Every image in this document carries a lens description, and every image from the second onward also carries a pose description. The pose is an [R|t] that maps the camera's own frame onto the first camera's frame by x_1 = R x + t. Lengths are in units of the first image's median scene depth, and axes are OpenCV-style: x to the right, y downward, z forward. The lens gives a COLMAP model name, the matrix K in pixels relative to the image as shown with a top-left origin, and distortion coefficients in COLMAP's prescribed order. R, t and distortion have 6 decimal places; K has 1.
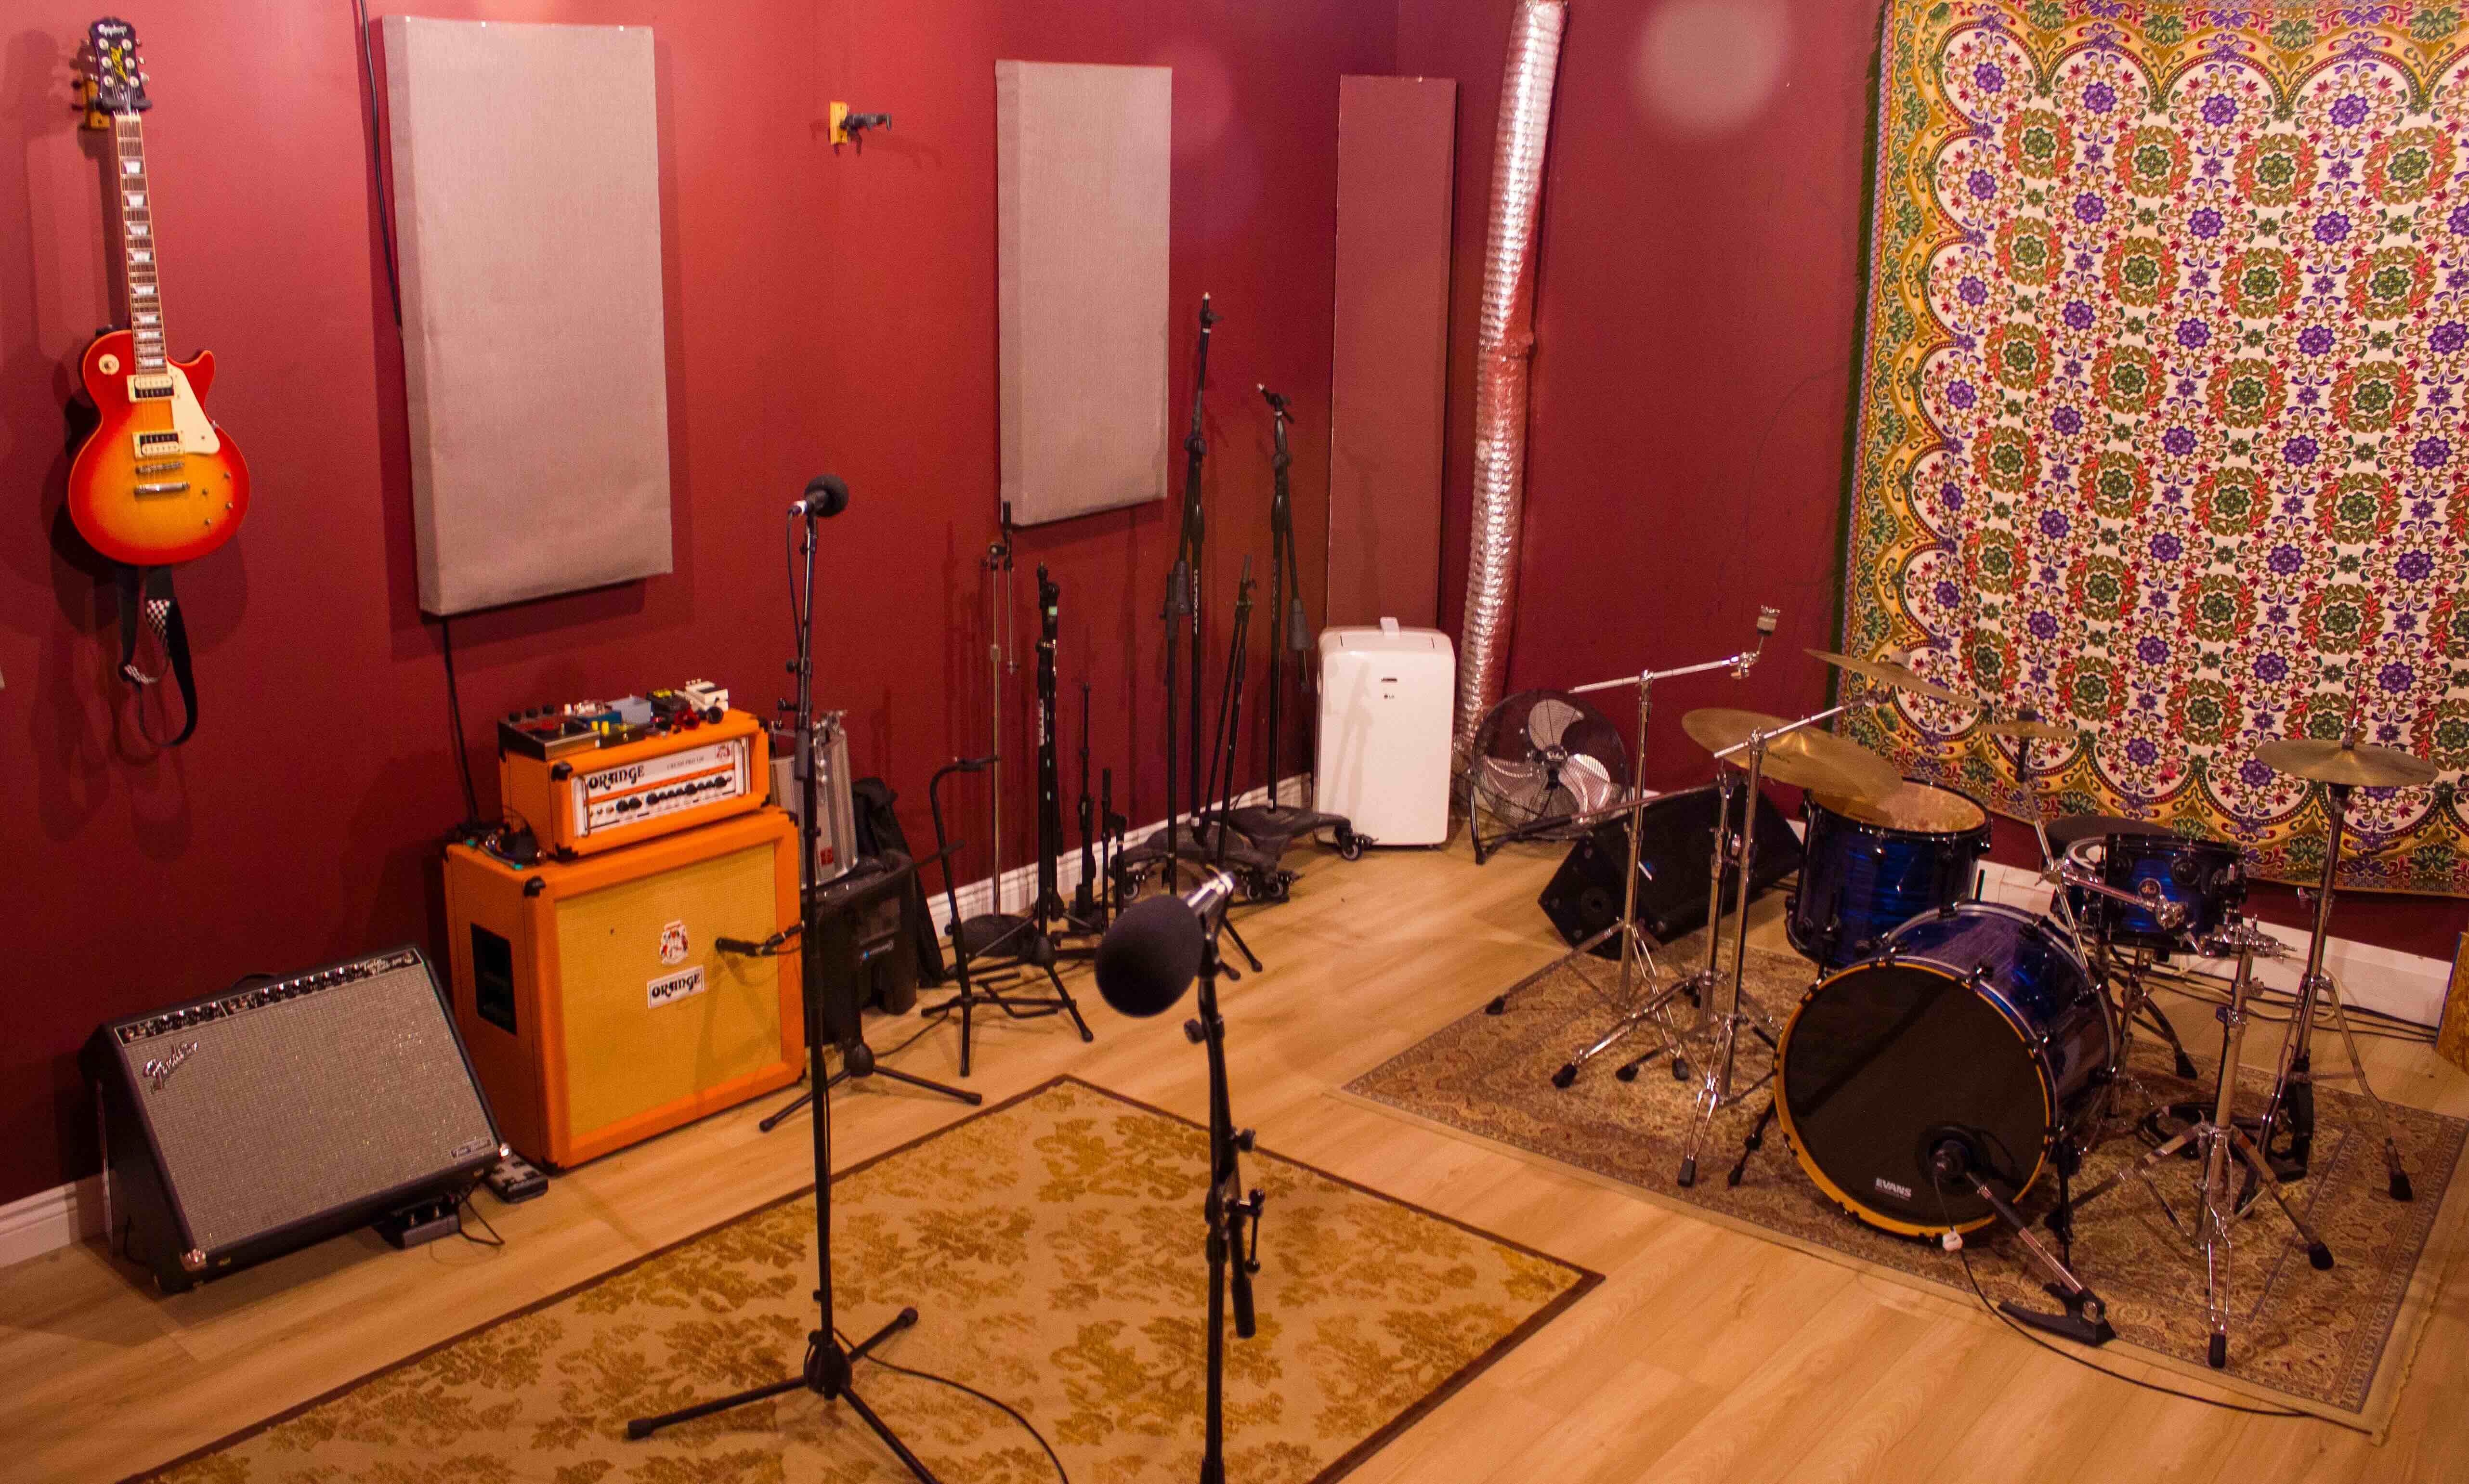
lens RADIAL K [[2184.5, 0, 1234.5], [0, 2184.5, 742.0], [0, 0, 1]] dist [-0.178268, 0.203074]
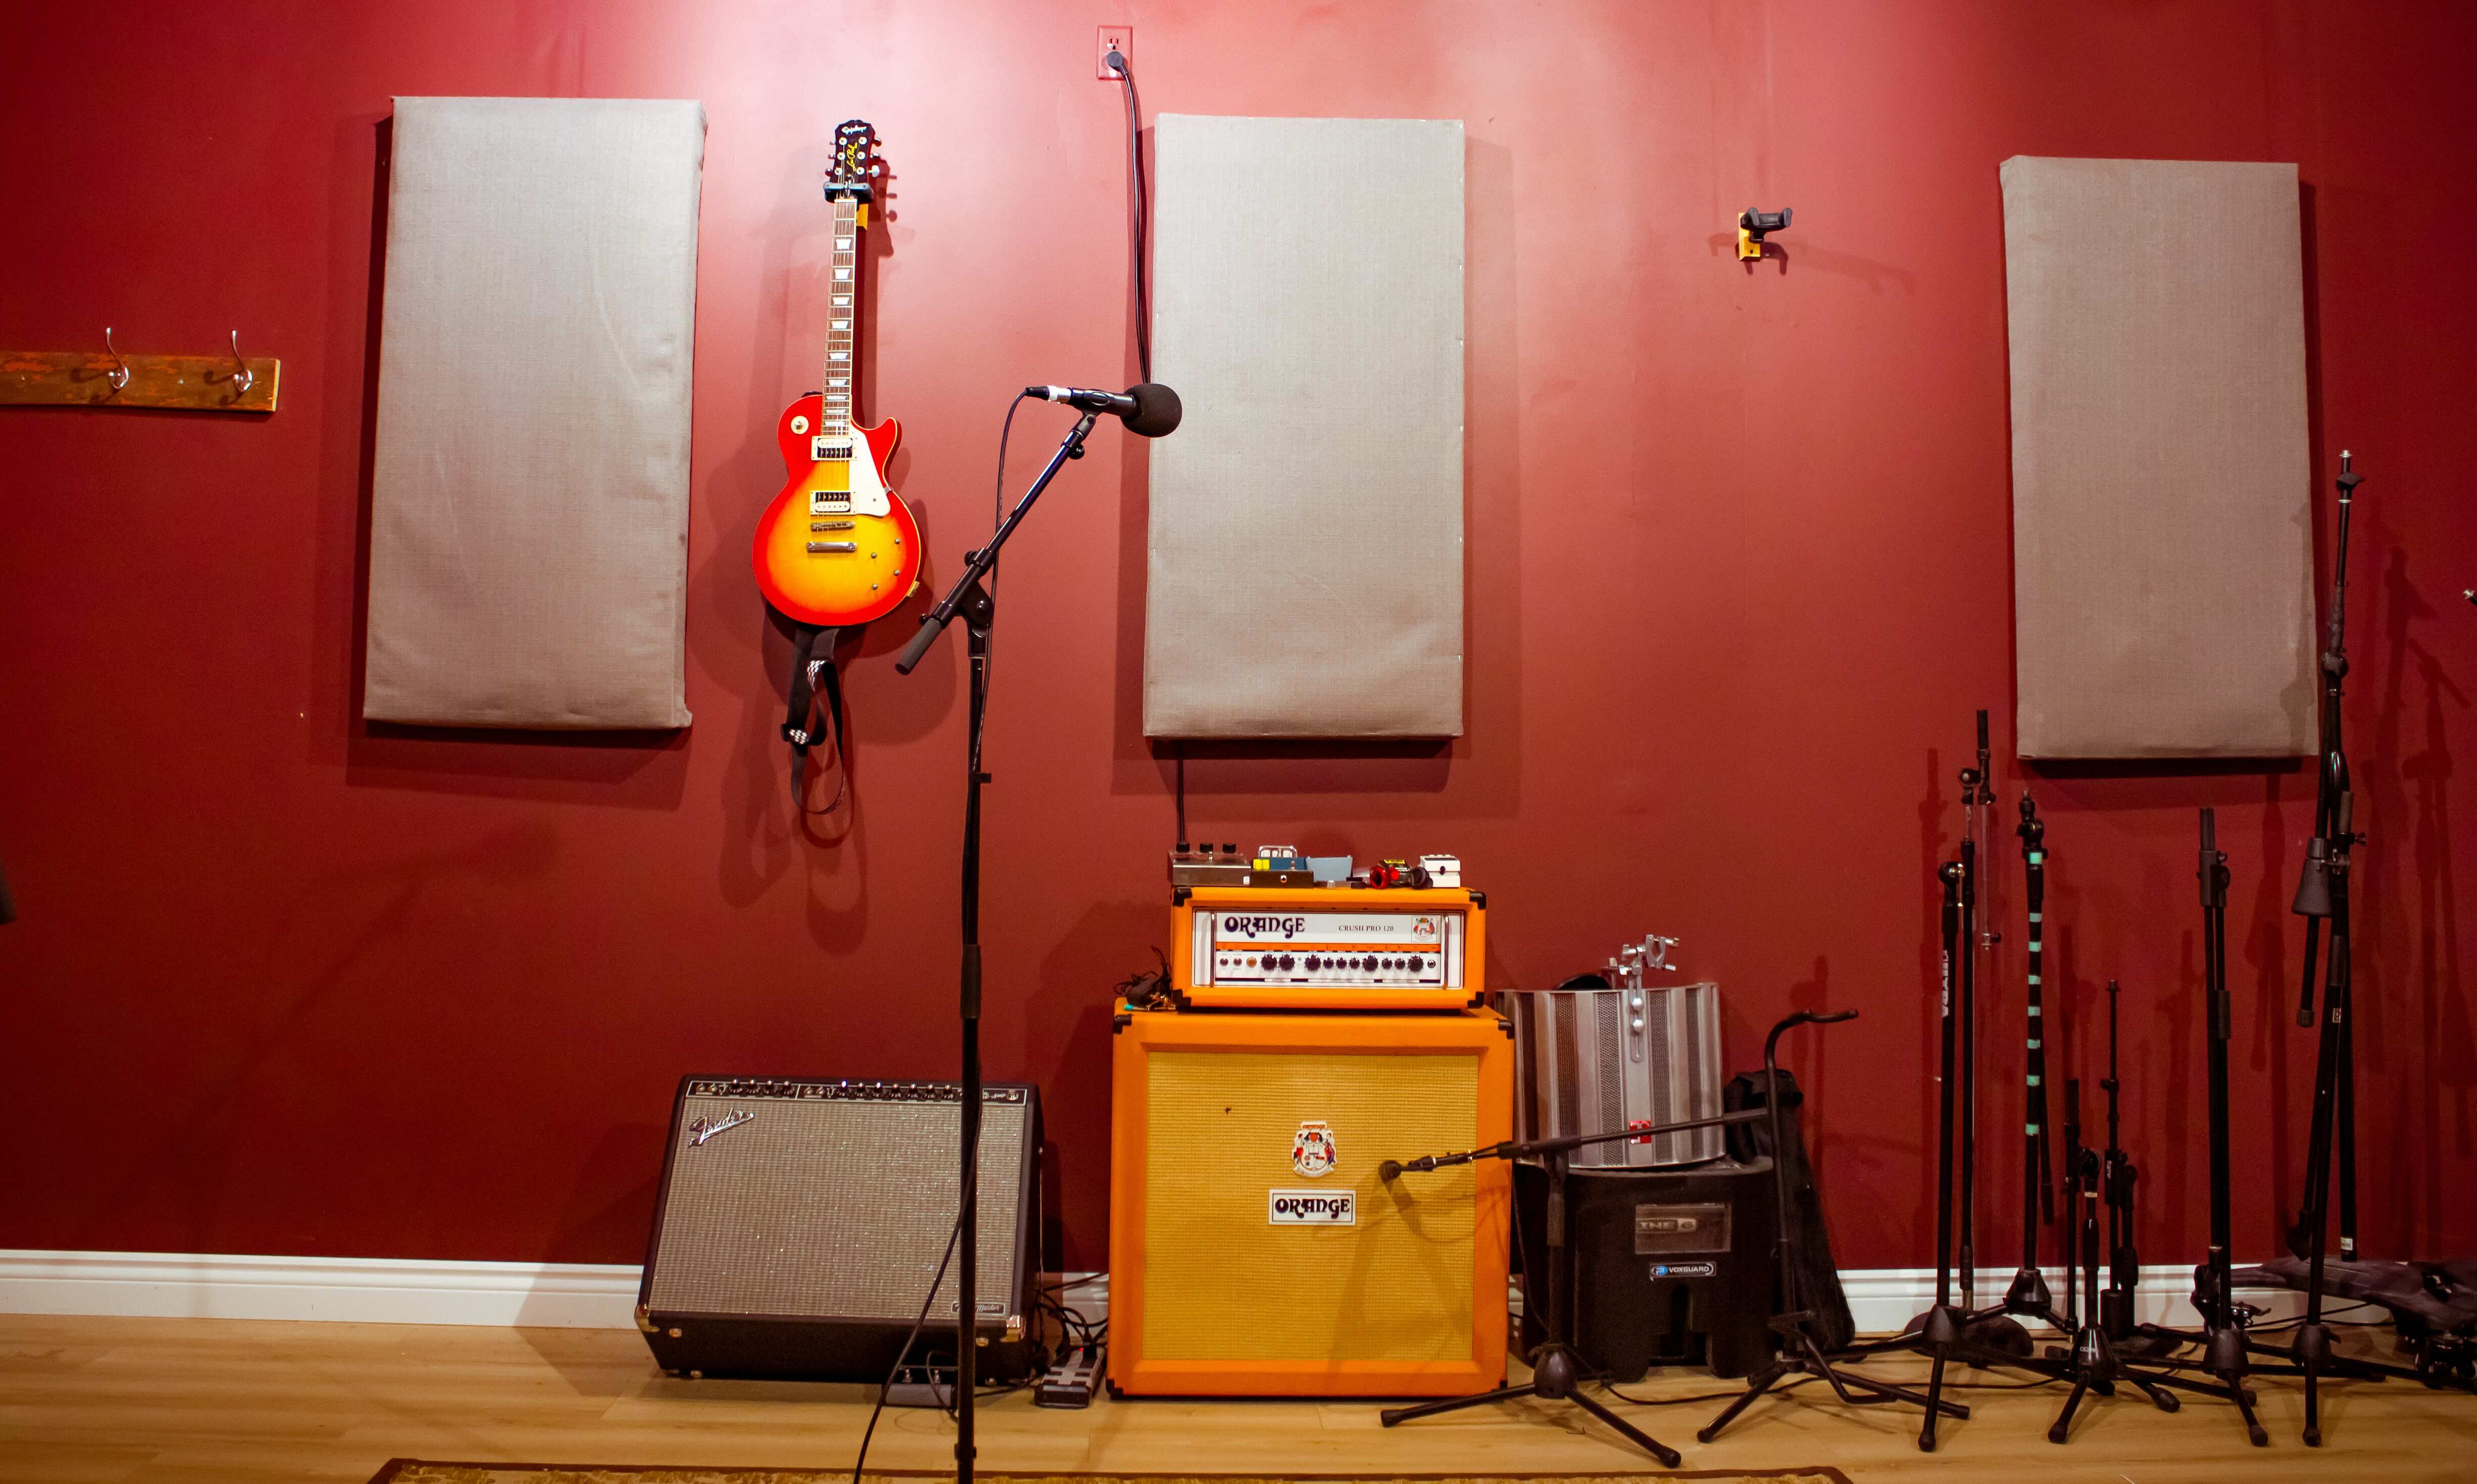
lens RADIAL K [[2191.4, 0, 1238.5], [0, 2191.4, 742.0], [0, 0, 1]] dist [-0.178268, 0.203074]
pose [[0.657817, -0.042707, -0.751966, 0.331745], [-0.199559, 0.952826, -0.228688, 0.139889], [0.726259, 0.300497, 0.618263, 0.440760]]
